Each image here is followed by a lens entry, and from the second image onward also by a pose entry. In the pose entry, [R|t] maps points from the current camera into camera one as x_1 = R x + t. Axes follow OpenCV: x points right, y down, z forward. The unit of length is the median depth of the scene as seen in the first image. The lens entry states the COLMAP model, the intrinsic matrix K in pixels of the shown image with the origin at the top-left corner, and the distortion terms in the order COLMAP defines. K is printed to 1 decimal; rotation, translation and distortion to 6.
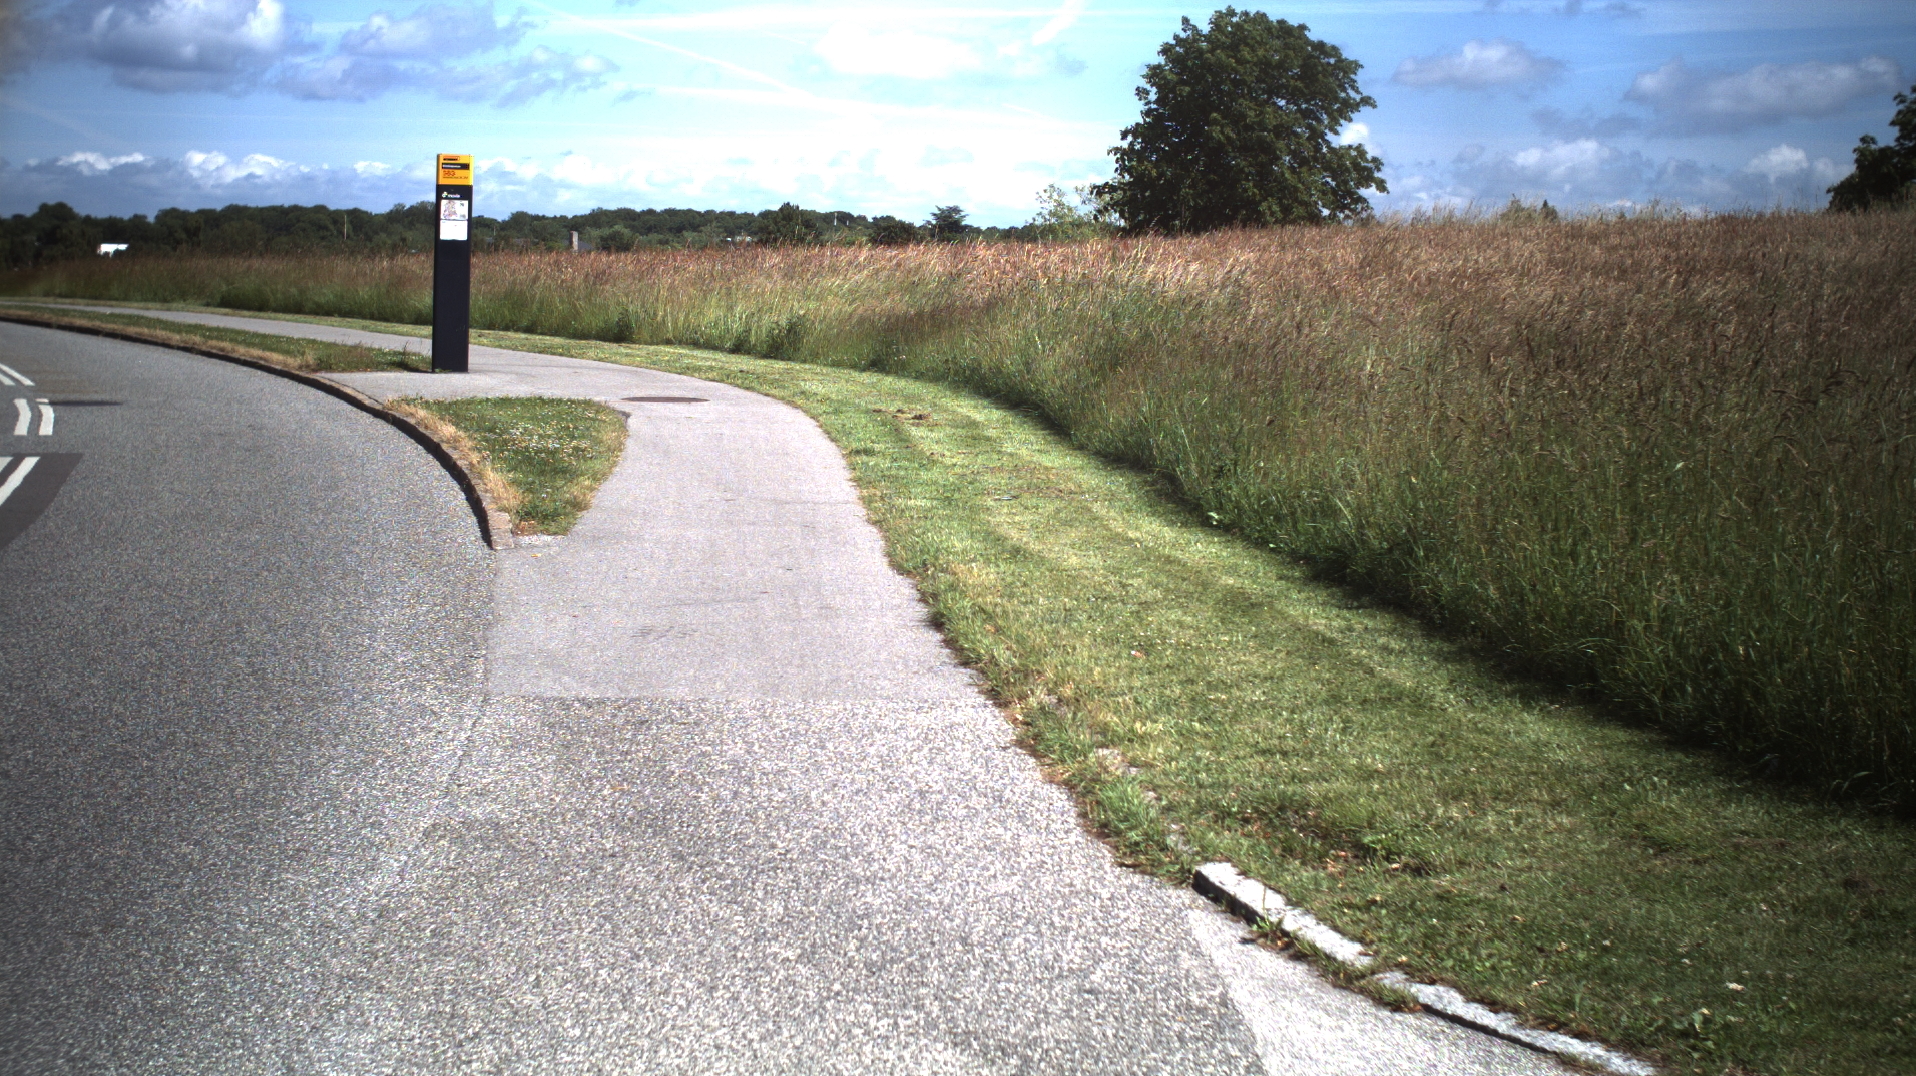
lens RADIAL K [[3419.0, 0, 958.0], [0, 3419.0, 538.0], [0, 0, 1]] dist [-0.285222, 0.373573]
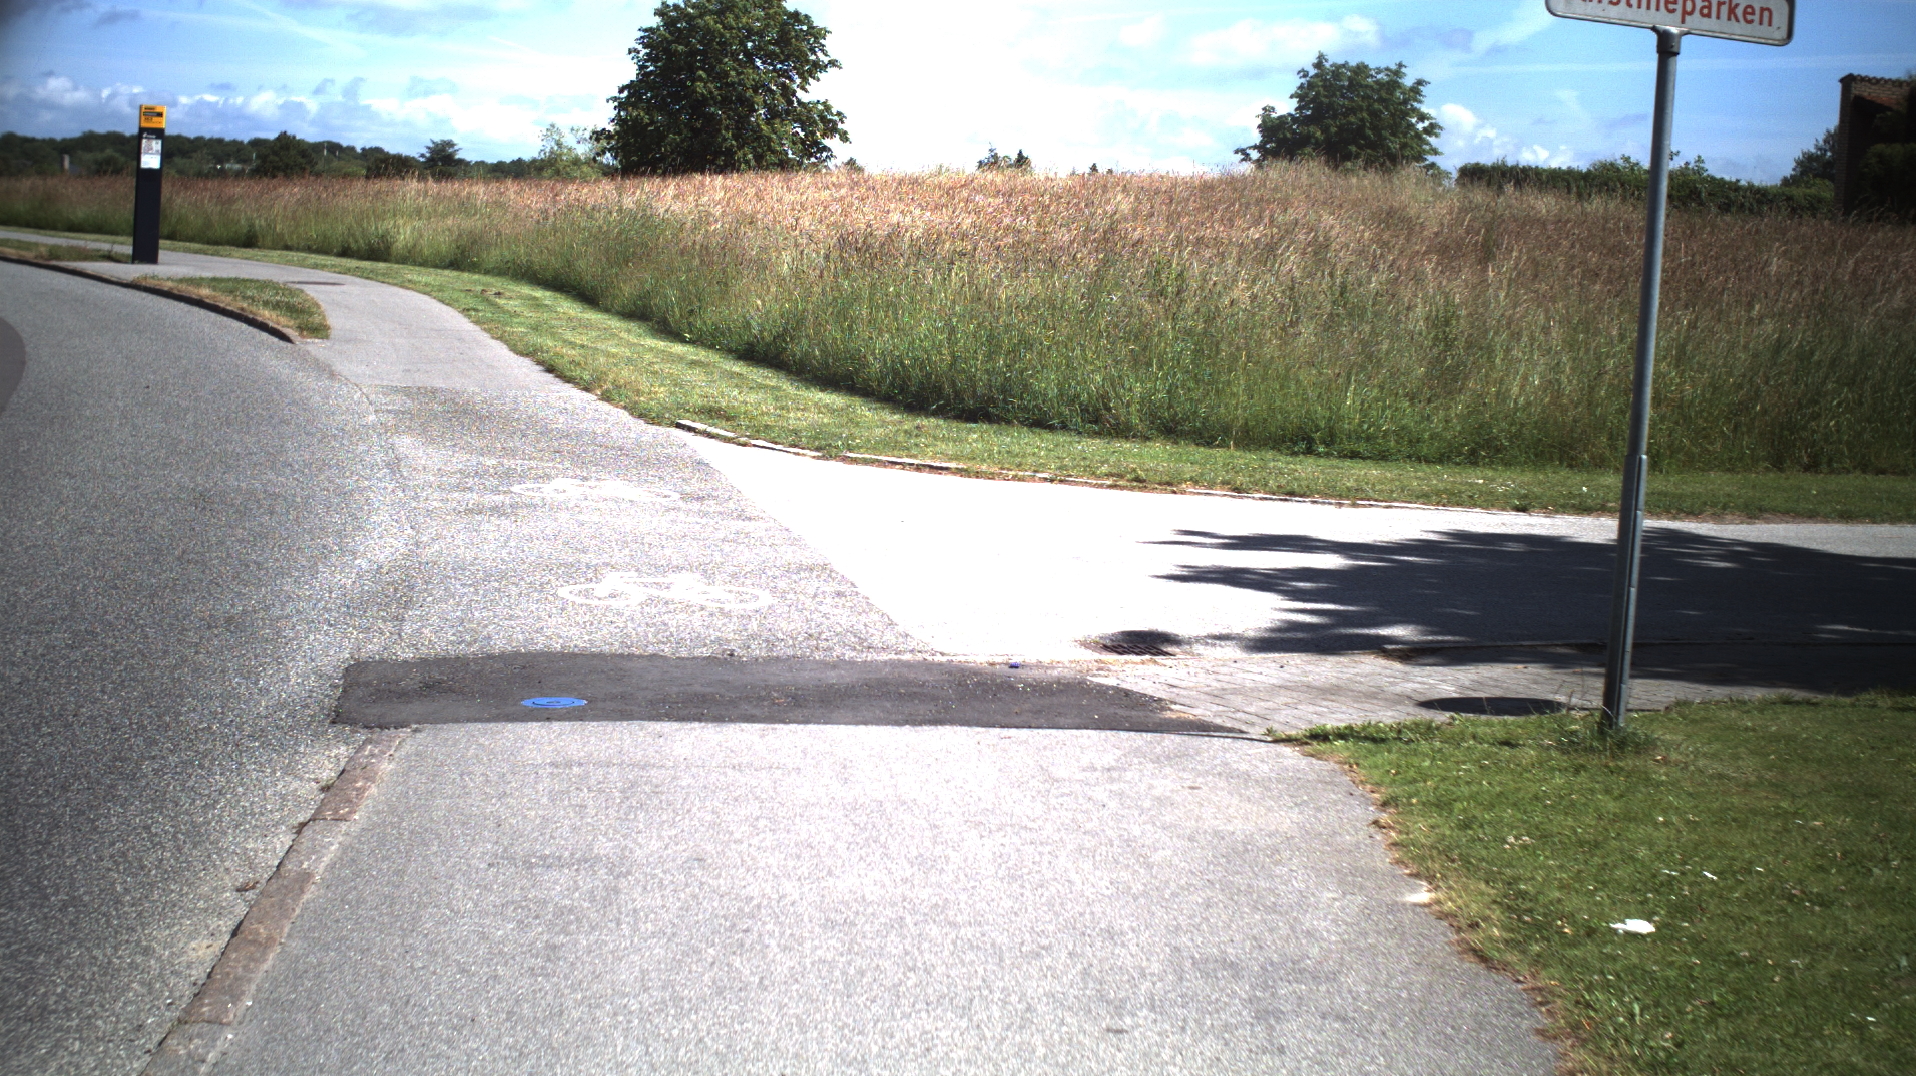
lens RADIAL K [[3419.0, 0, 958.0], [0, 3419.0, 538.0], [0, 0, 1]] dist [-0.285222, 0.373573]
pose [[0.988186, 0.017665, 0.152238, -0.037180], [-0.020376, 0.999660, 0.016266, 0.044524], [-0.151899, -0.019175, 0.988210, -0.531032]]
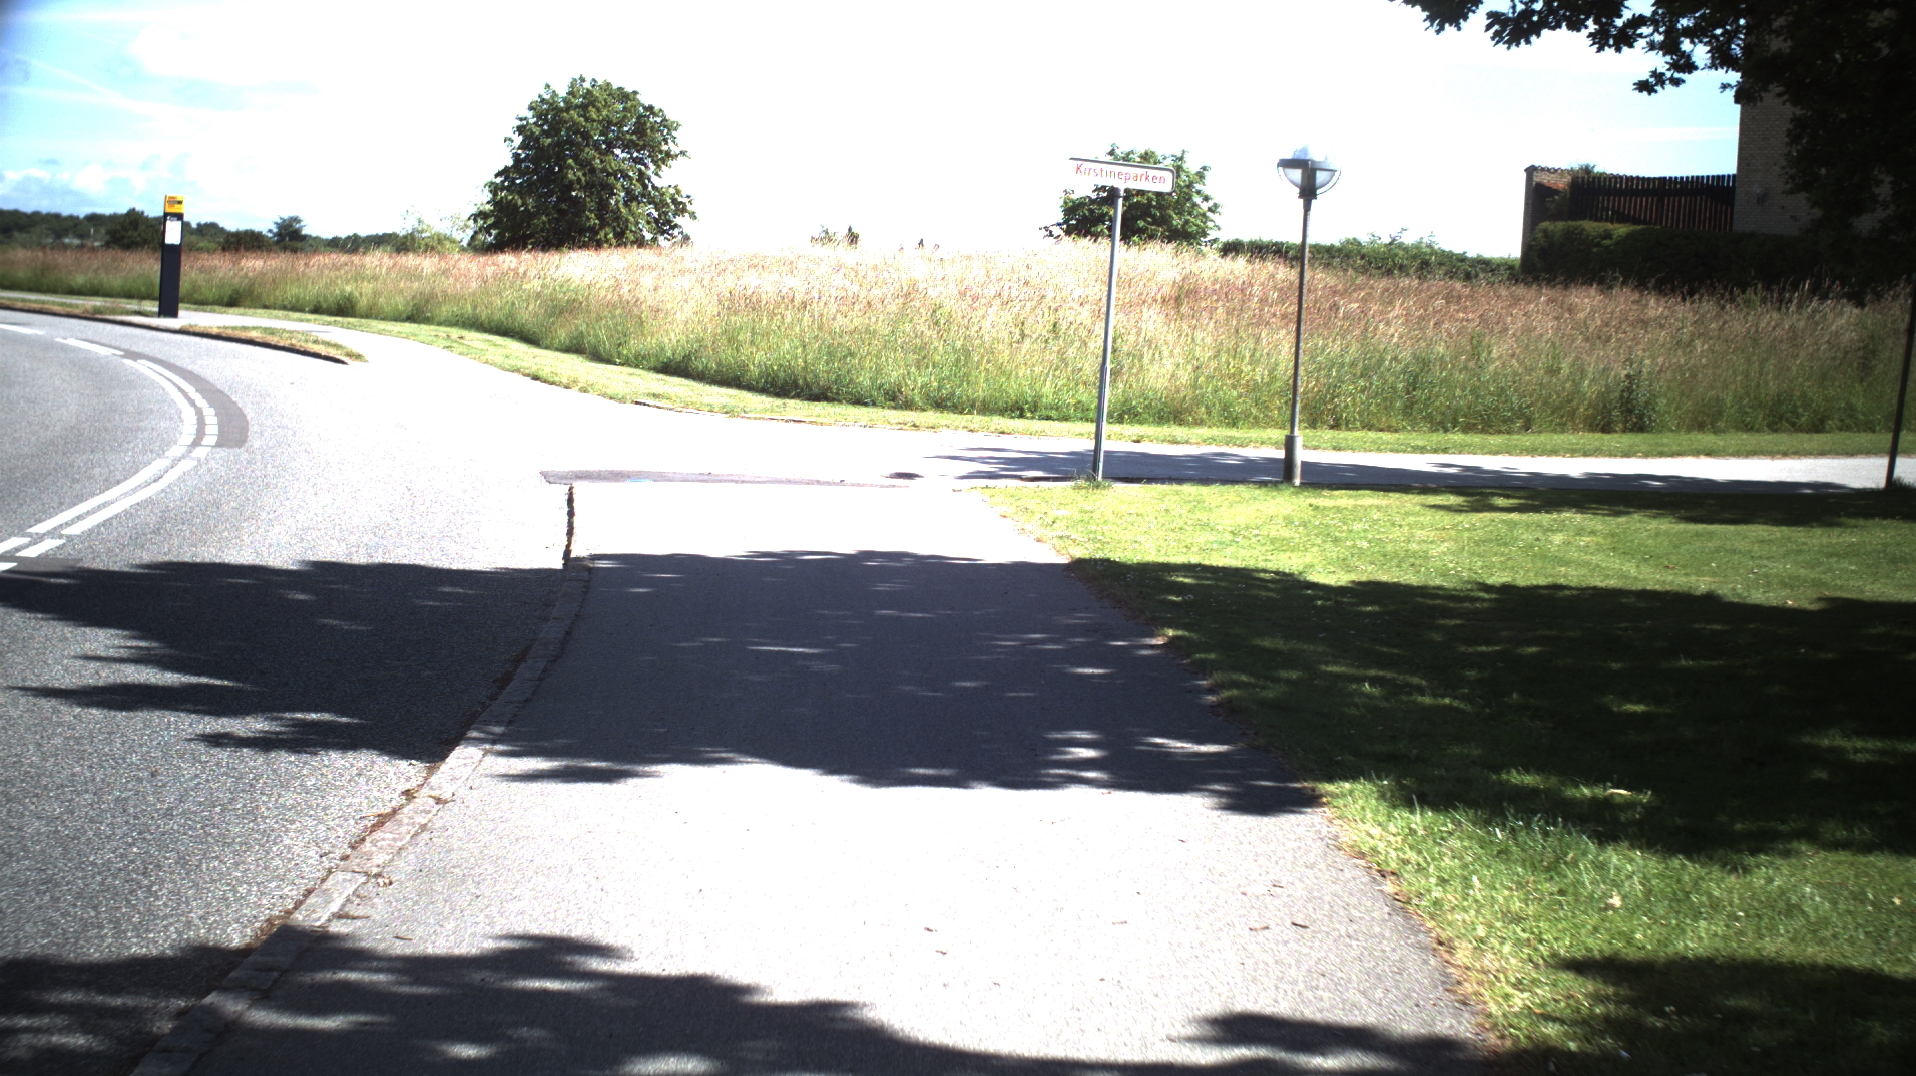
lens RADIAL K [[3419.0, 0, 958.0], [0, 3419.0, 538.0], [0, 0, 1]] dist [-0.285222, 0.373573]
pose [[0.979504, 0.017810, 0.200633, -0.125085], [-0.016831, 0.999837, -0.006584, 0.092899], [-0.200718, 0.003072, 0.979644, -1.055658]]
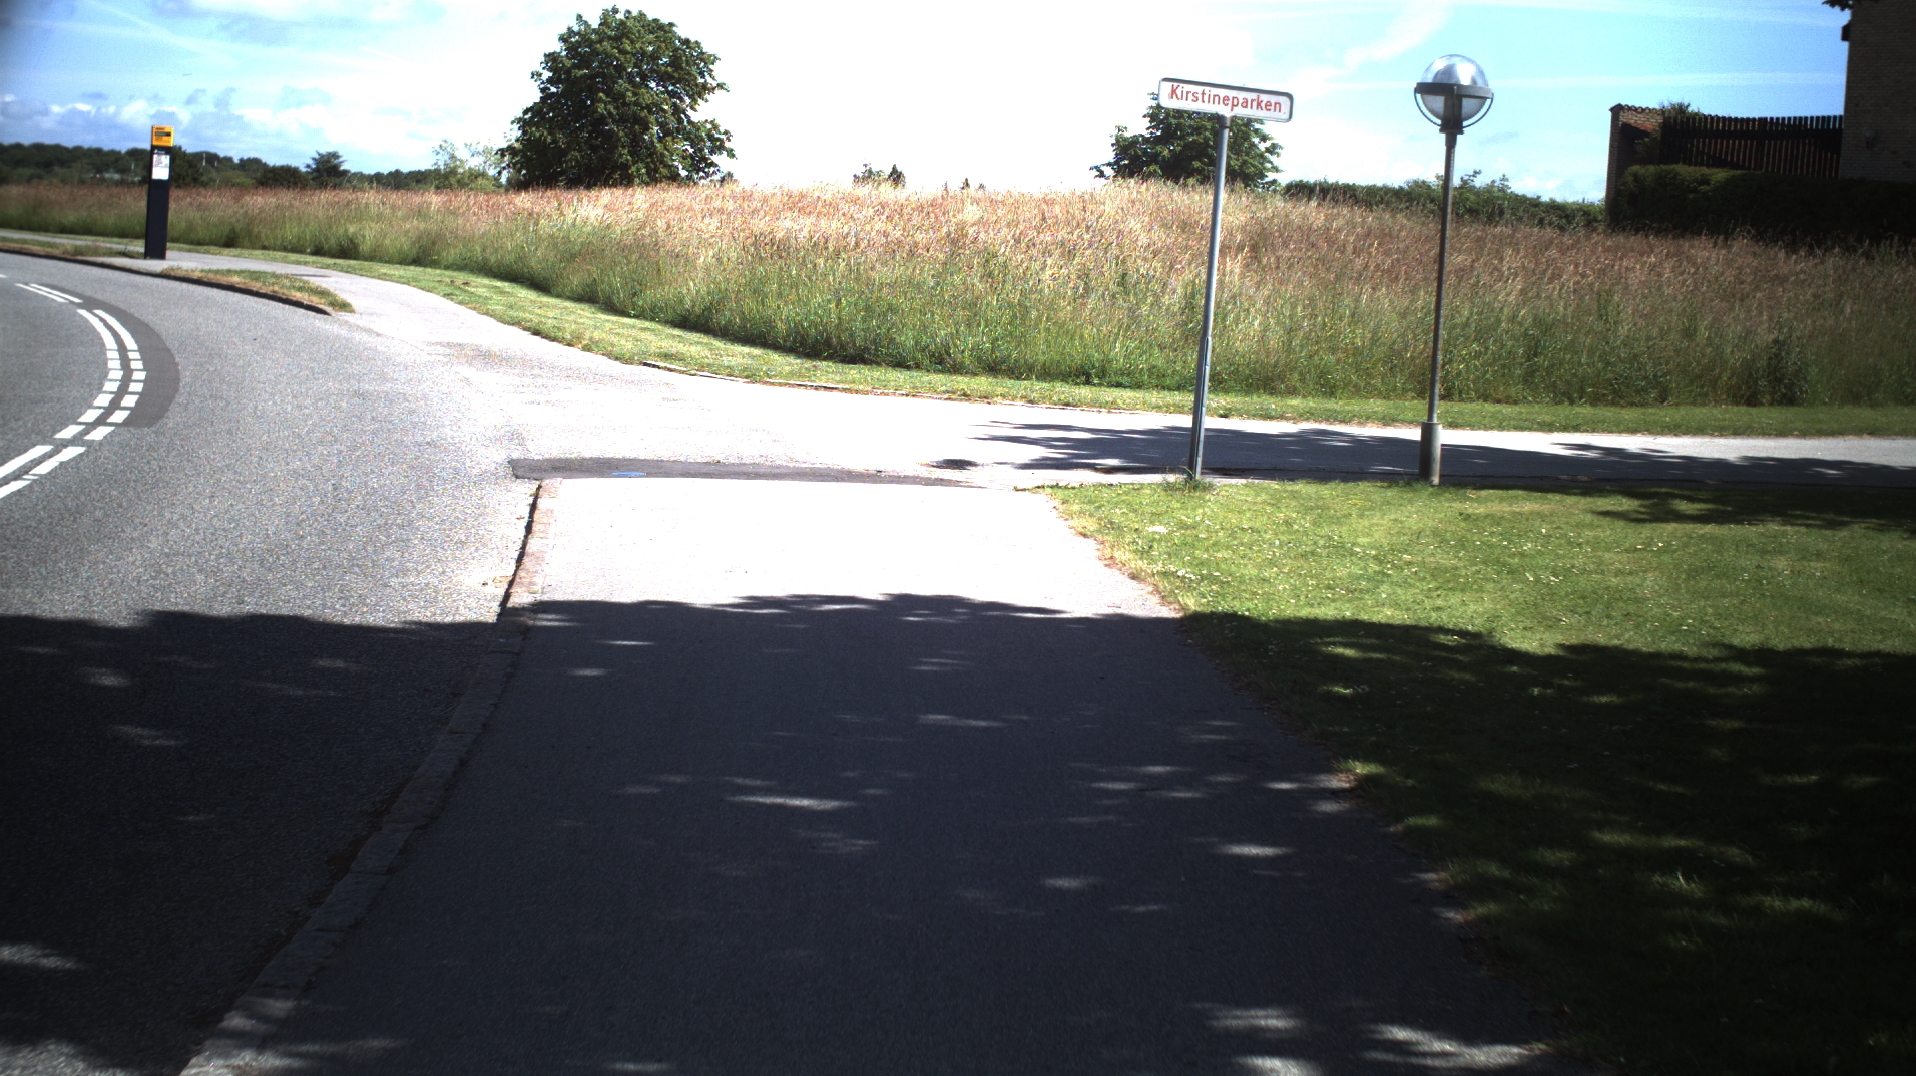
lens RADIAL K [[3419.0, 0, 958.0], [0, 3419.0, 538.0], [0, 0, 1]] dist [-0.285222, 0.373573]
pose [[0.981757, 0.021544, 0.188914, -0.094280], [-0.024116, 0.999645, 0.011329, 0.076273], [-0.188603, -0.015678, 0.981928, -0.880611]]
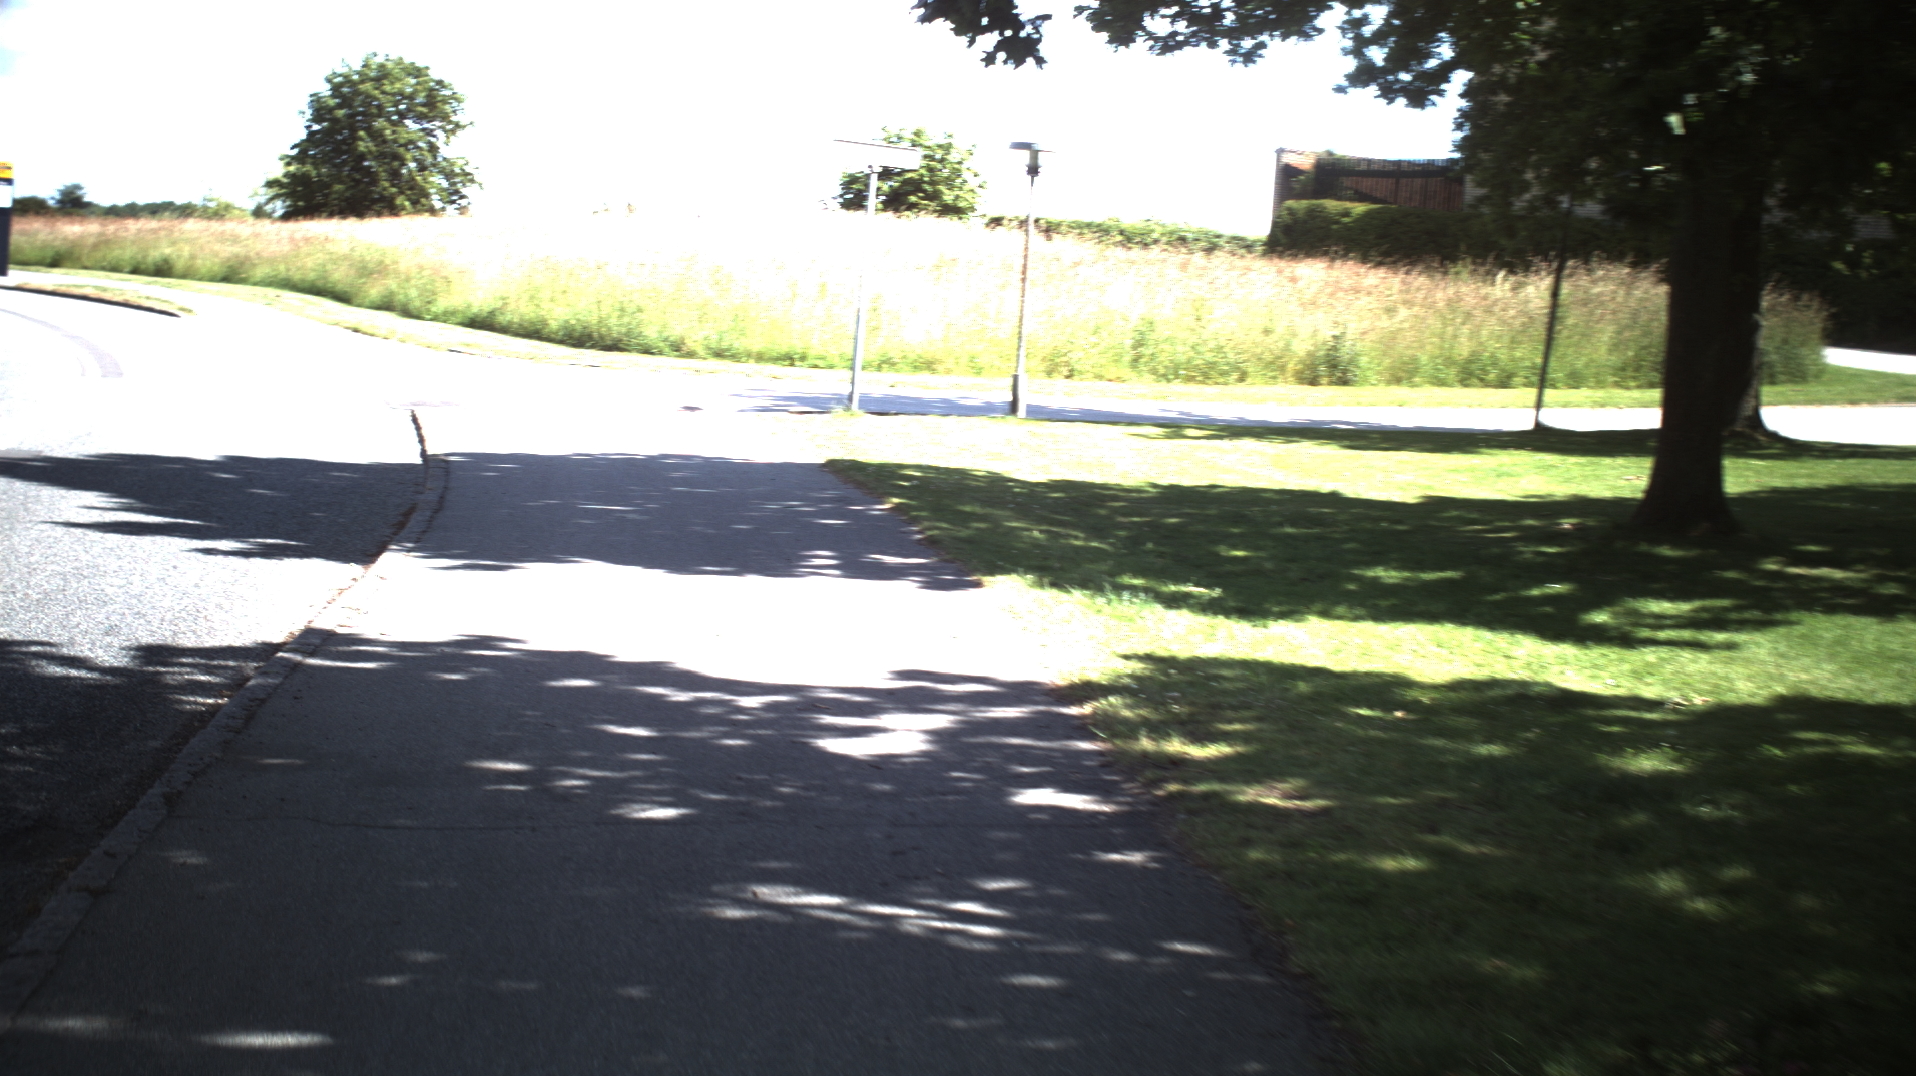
lens RADIAL K [[3419.0, 0, 958.0], [0, 3419.0, 538.0], [0, 0, 1]] dist [-0.285222, 0.373573]
pose [[0.964117, 0.023213, 0.264462, -0.160319], [-0.023908, 0.999714, -0.000592, 0.111590], [-0.264400, -0.005752, 0.964396, -1.228219]]
